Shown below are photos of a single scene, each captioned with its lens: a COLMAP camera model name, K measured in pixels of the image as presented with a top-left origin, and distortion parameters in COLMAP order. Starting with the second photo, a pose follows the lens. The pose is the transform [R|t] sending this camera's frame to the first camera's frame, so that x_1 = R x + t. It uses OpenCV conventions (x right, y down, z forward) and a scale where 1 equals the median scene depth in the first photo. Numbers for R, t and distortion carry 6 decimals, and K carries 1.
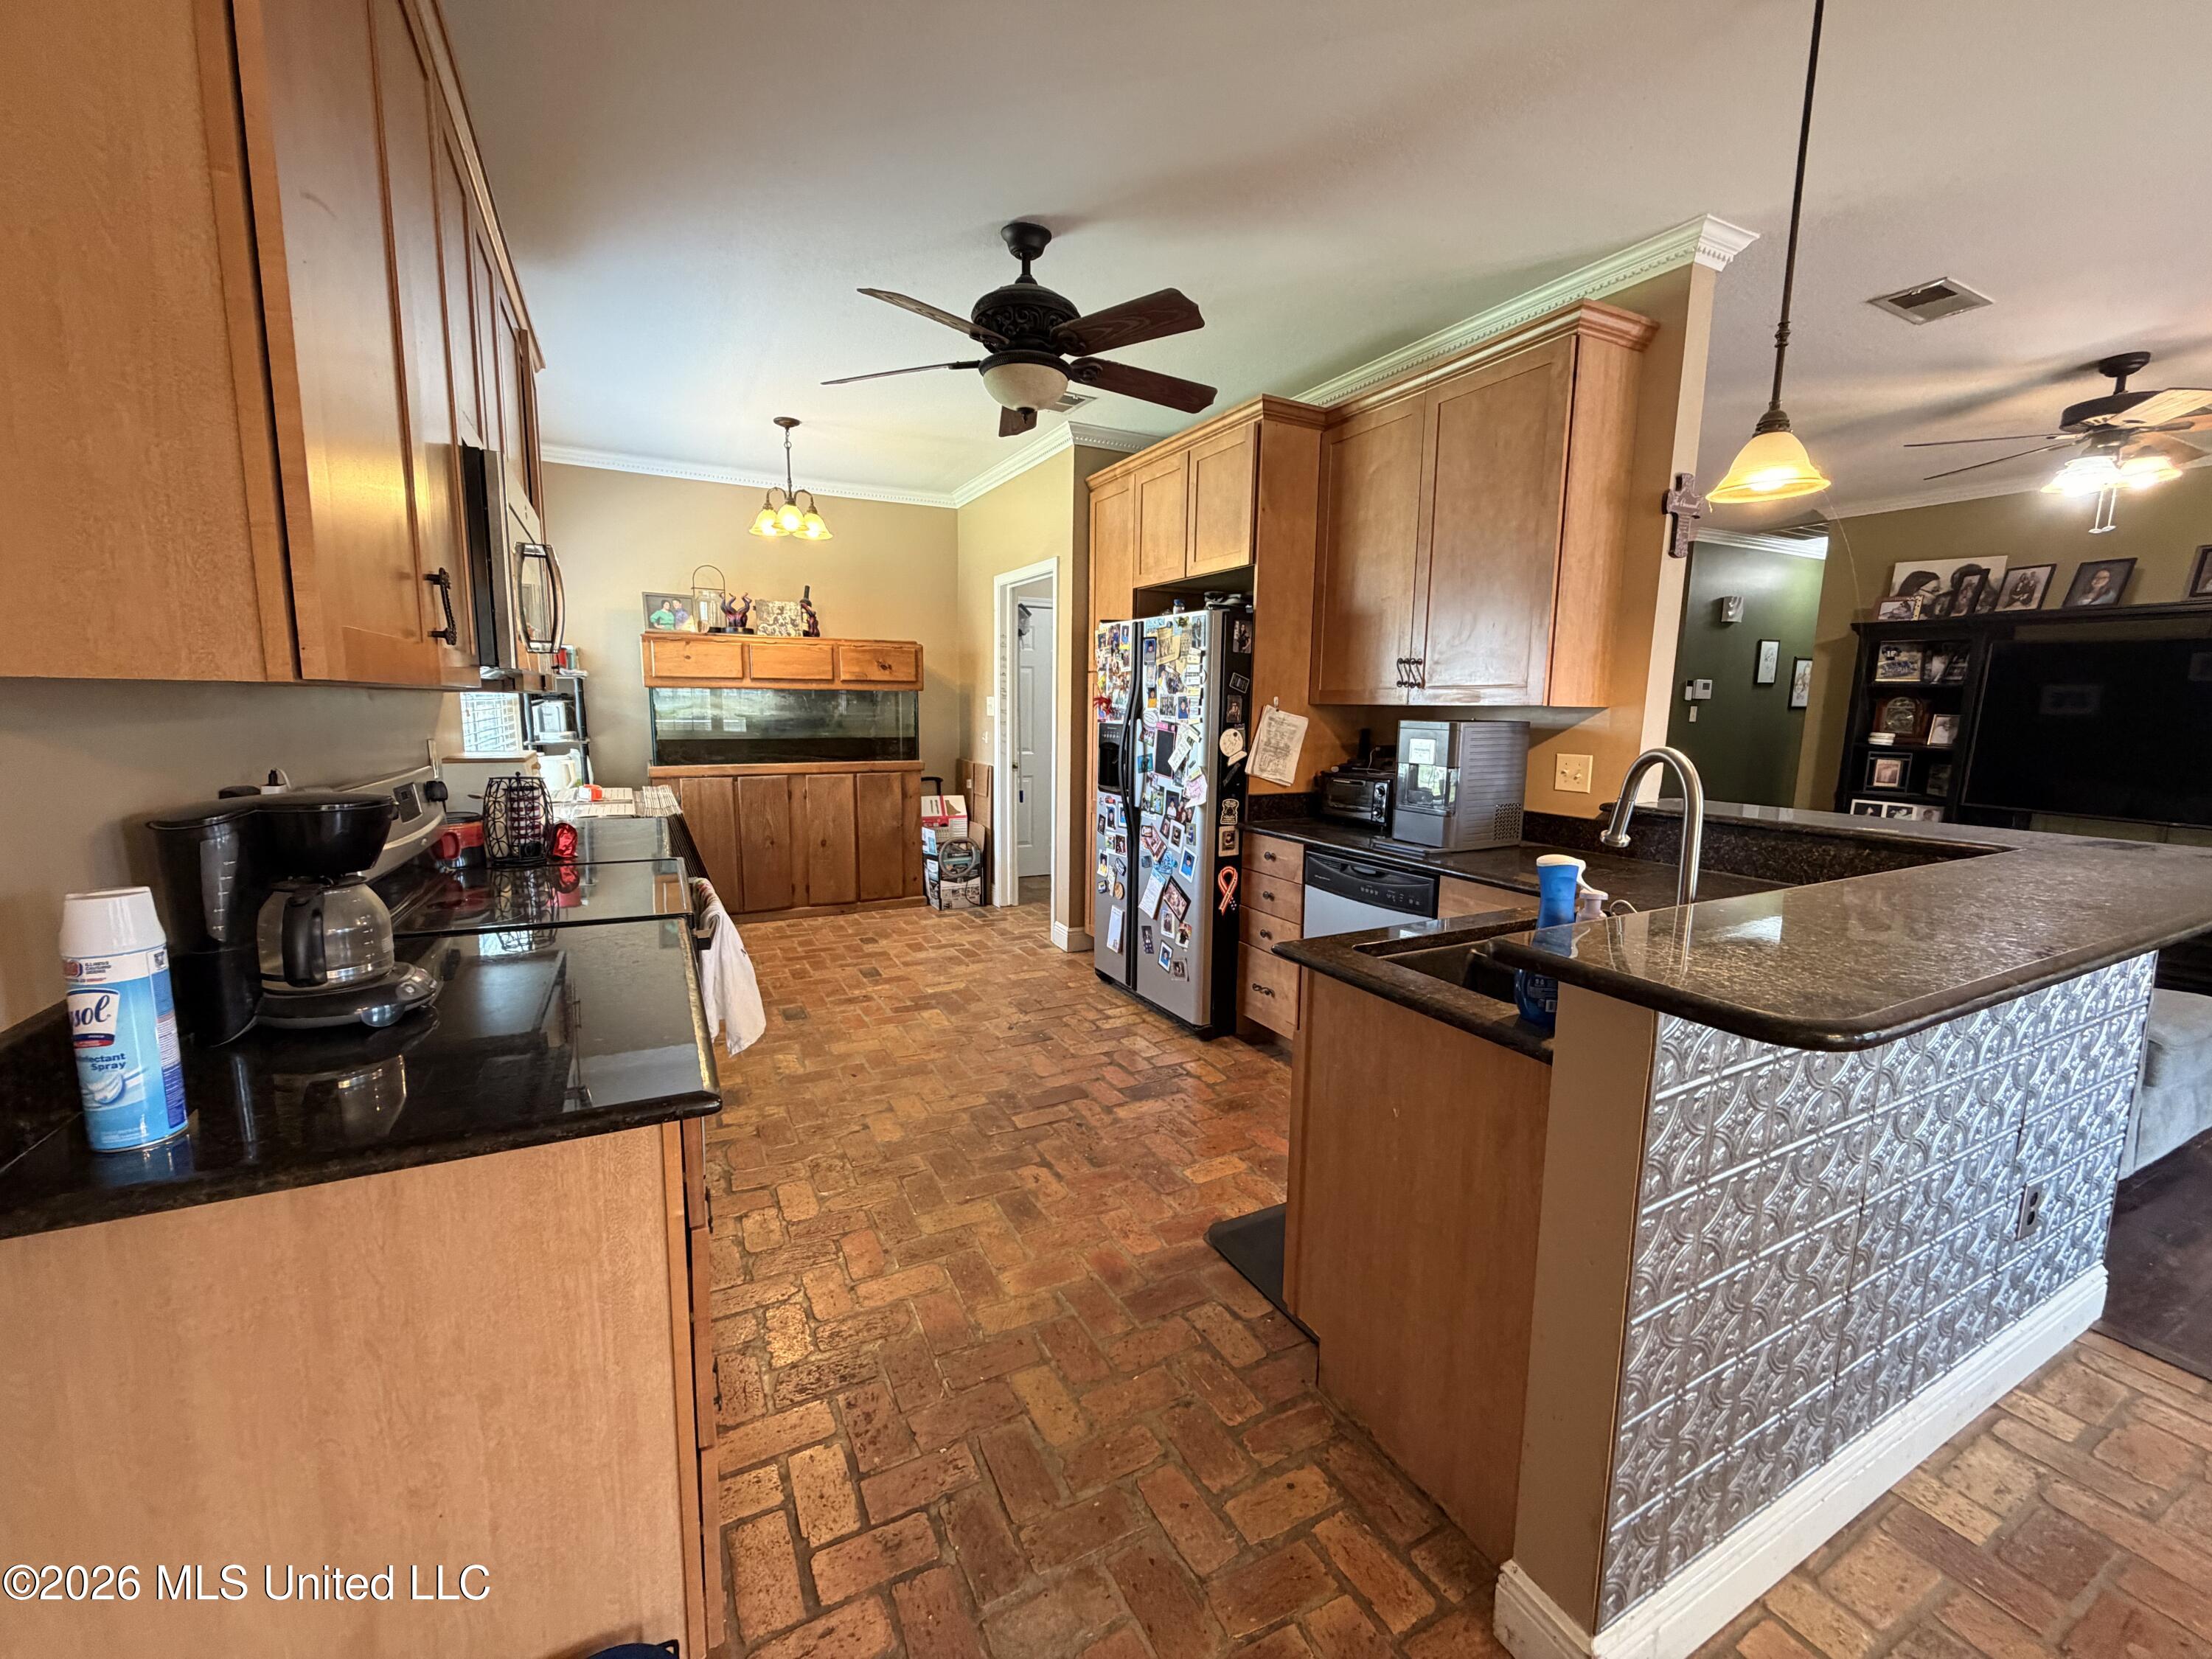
lens RADIAL K [[883.0, 0, 1095.9], [0, 883.0, 830.1], [0, 0, 1]] dist [-0.002370, 0.000844]
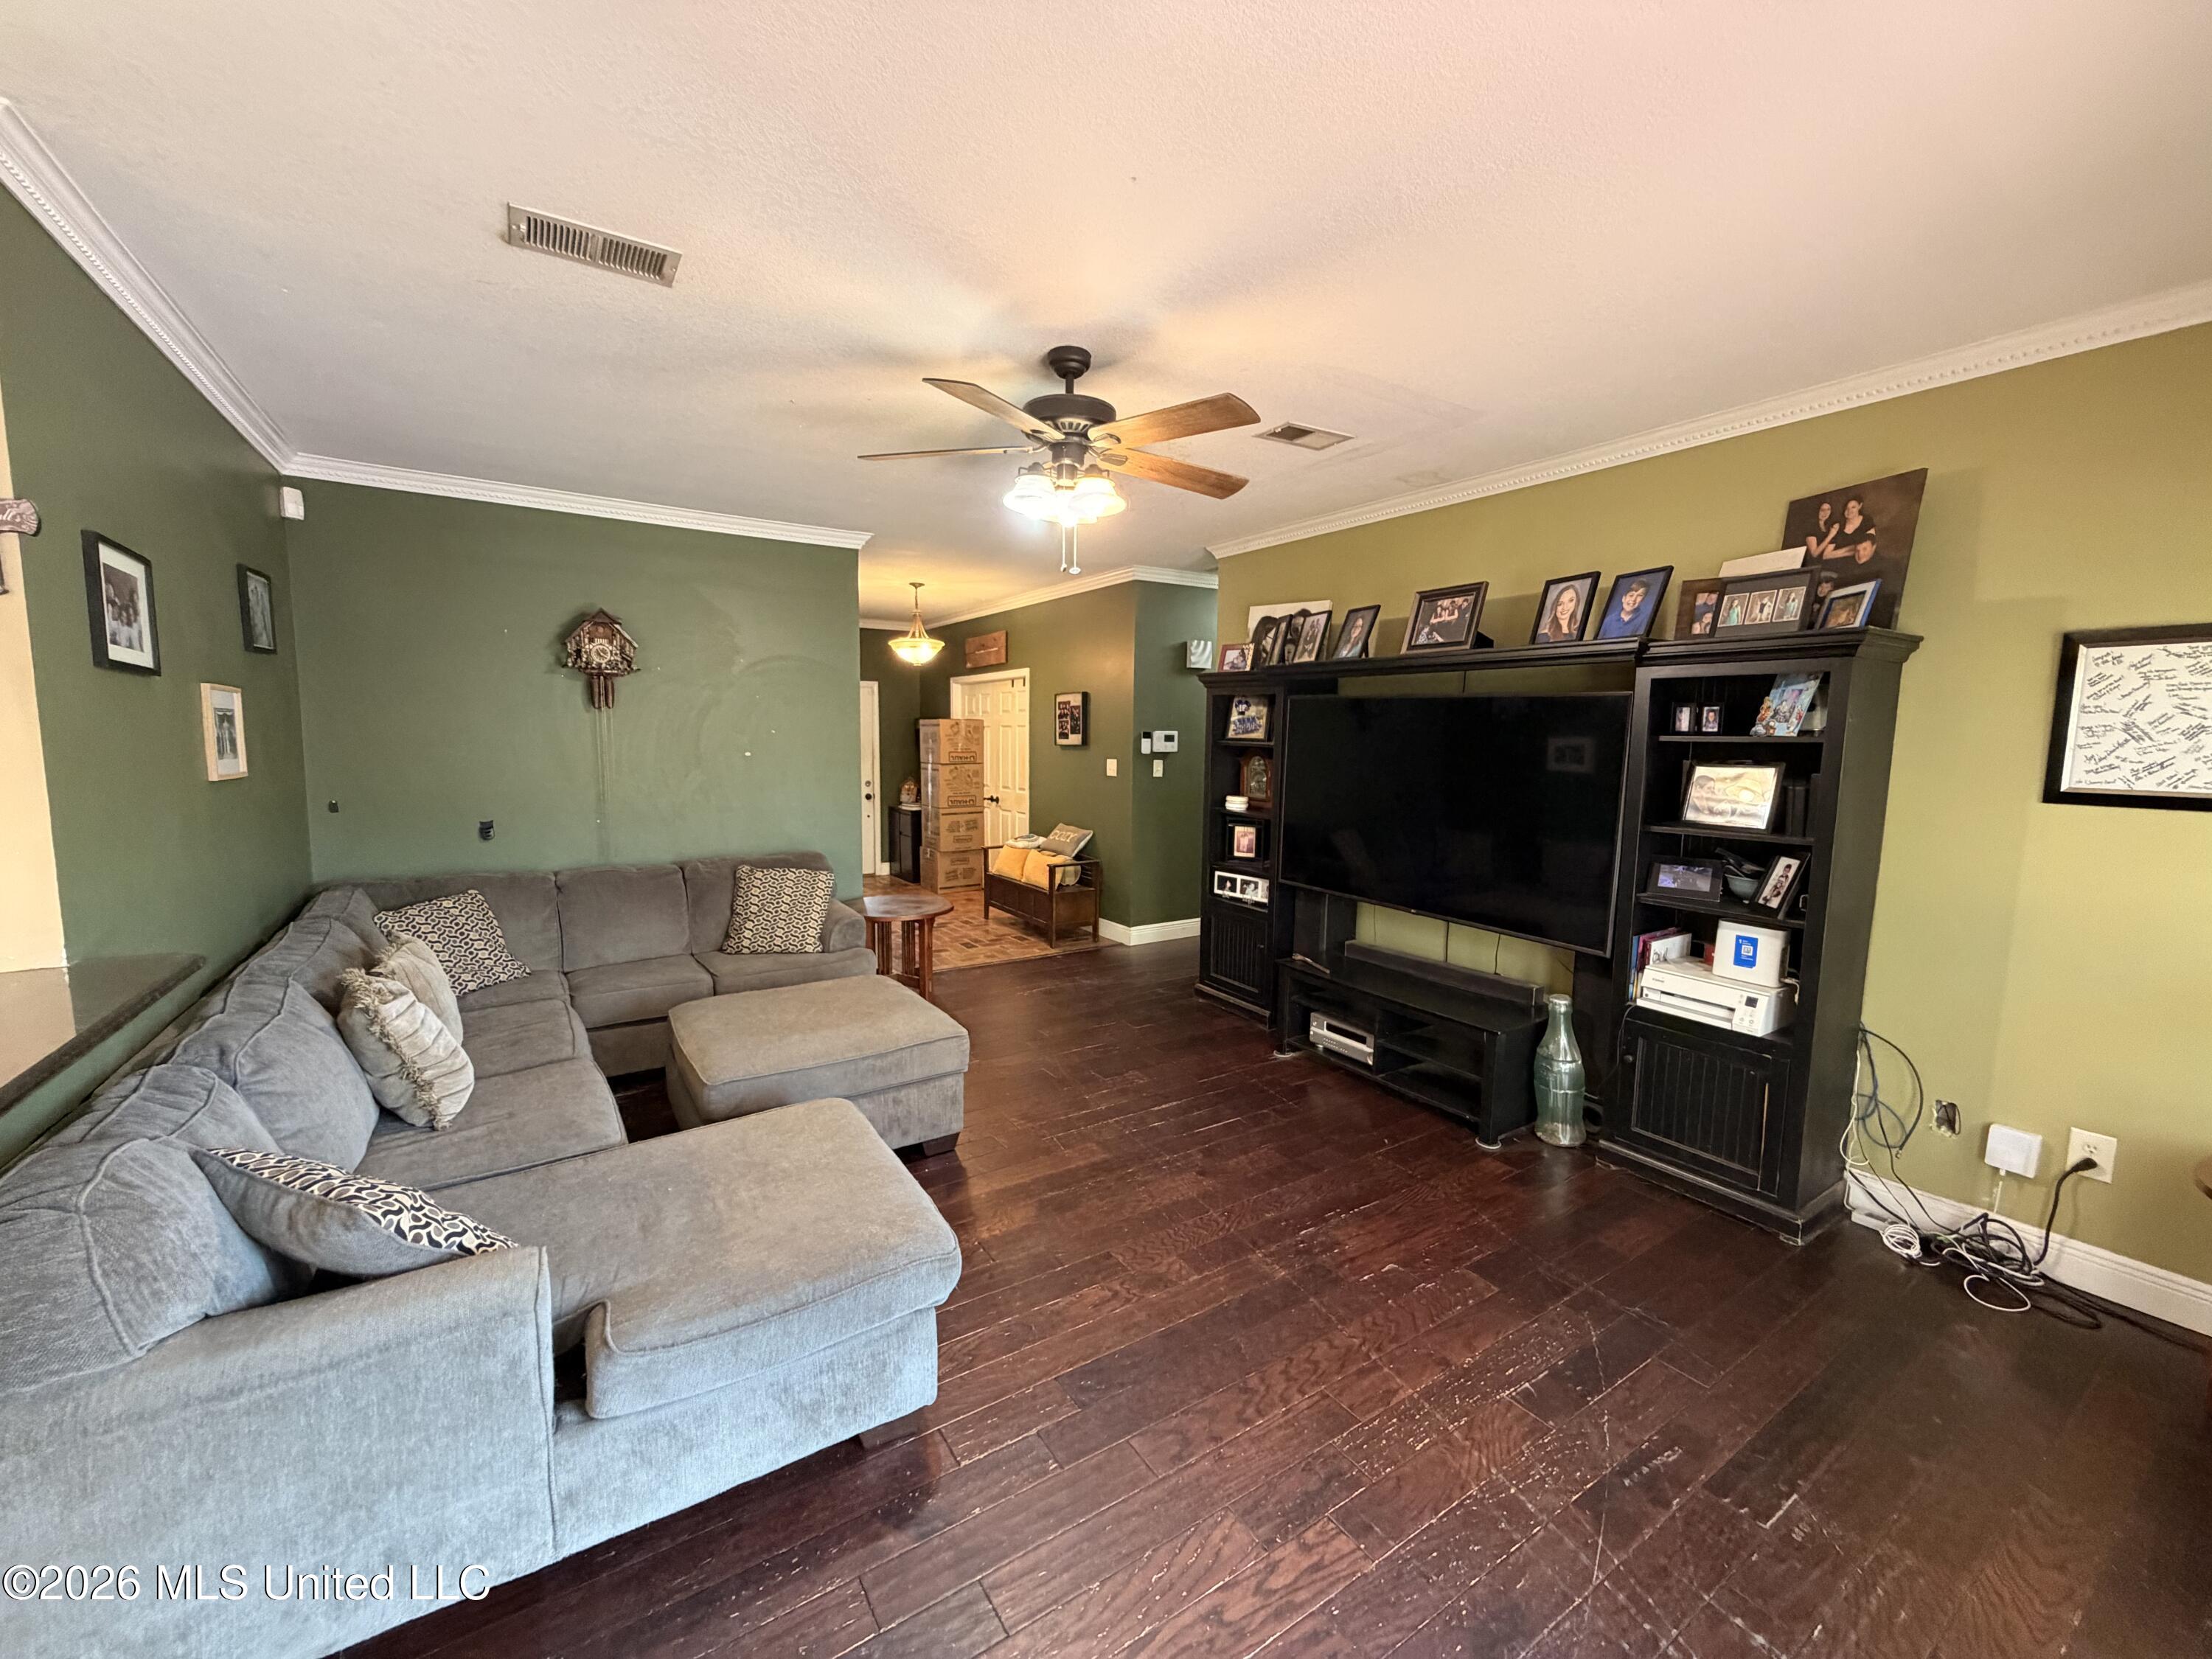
lens RADIAL K [[883.0, 0, 1095.6], [0, 883.0, 830.2], [0, 0, 1]] dist [-0.002370, 0.000844]
pose [[0.994362, -0.011287, 0.105433, 1.084666], [0.015068, 0.999269, -0.035132, -0.078263], [-0.104960, 0.036522, 0.993806, 0.222582]]
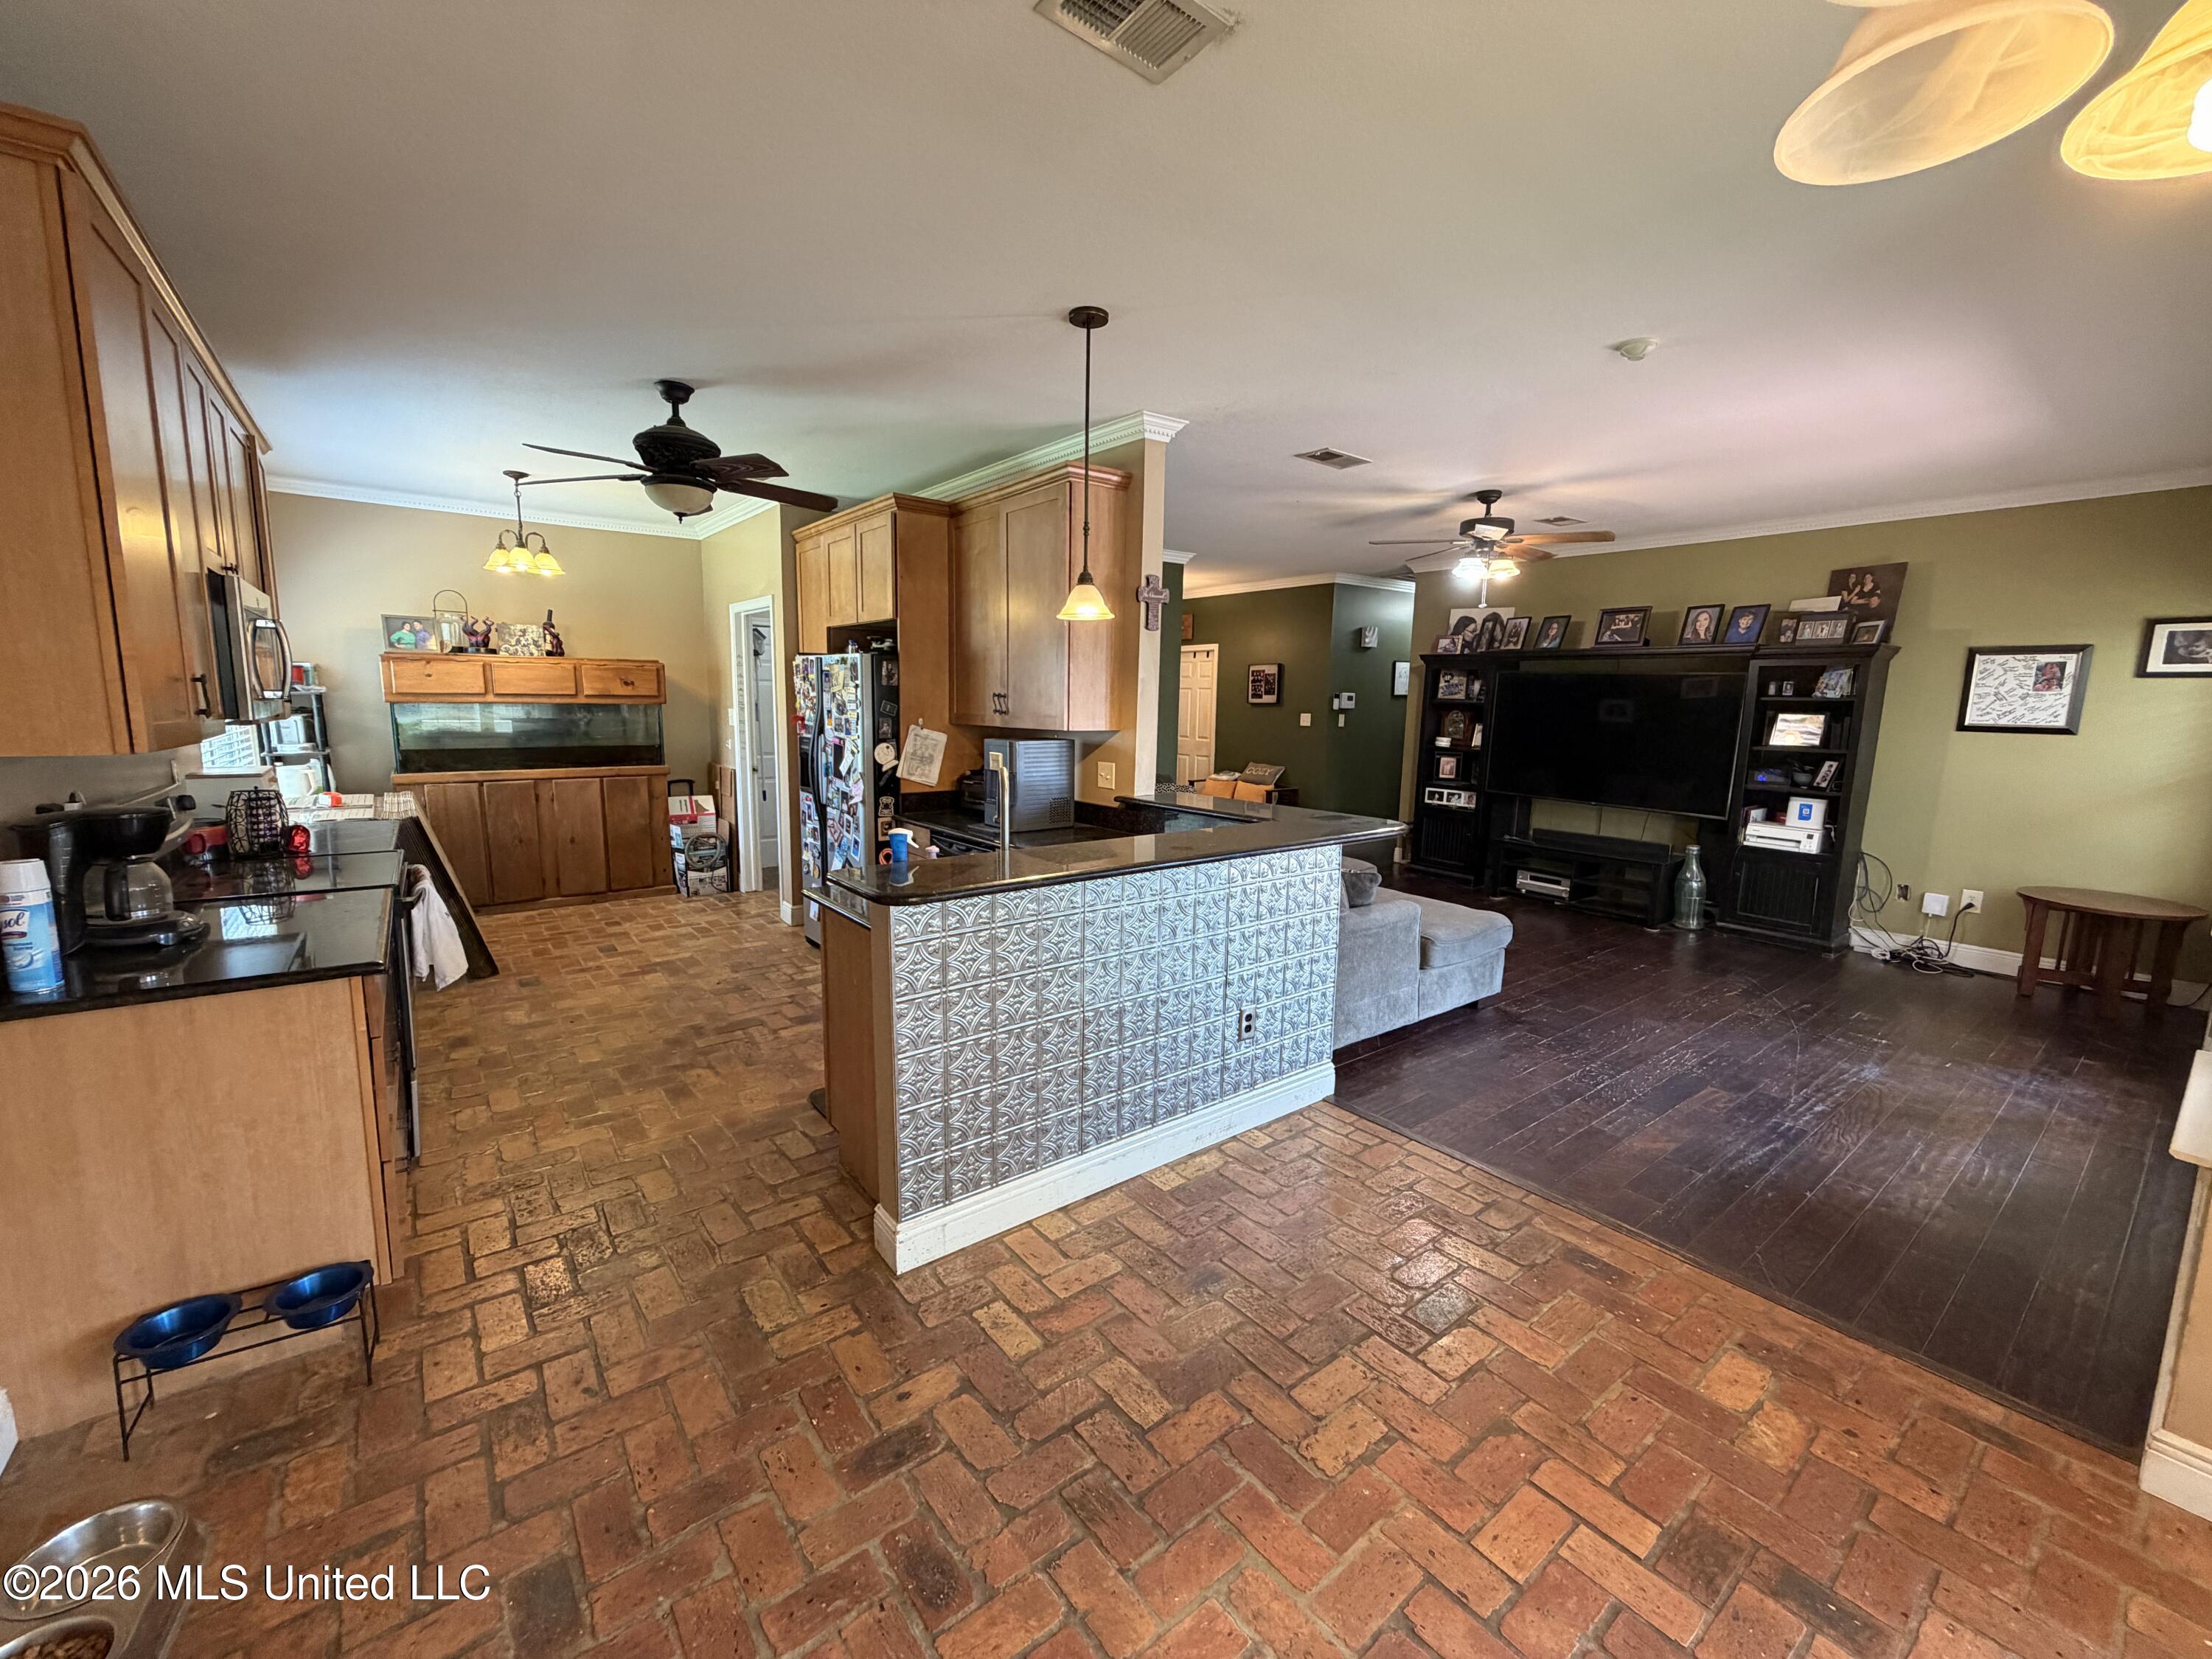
lens RADIAL K [[883.0, 0, 1096.9], [0, 883.0, 829.5], [0, 0, 1]] dist [-0.002370, 0.000844]
pose [[0.983290, -0.022589, 0.180639, 0.226612], [0.021351, 0.999733, 0.008796, 0.008704], [-0.180789, -0.004792, 0.983510, -0.348119]]
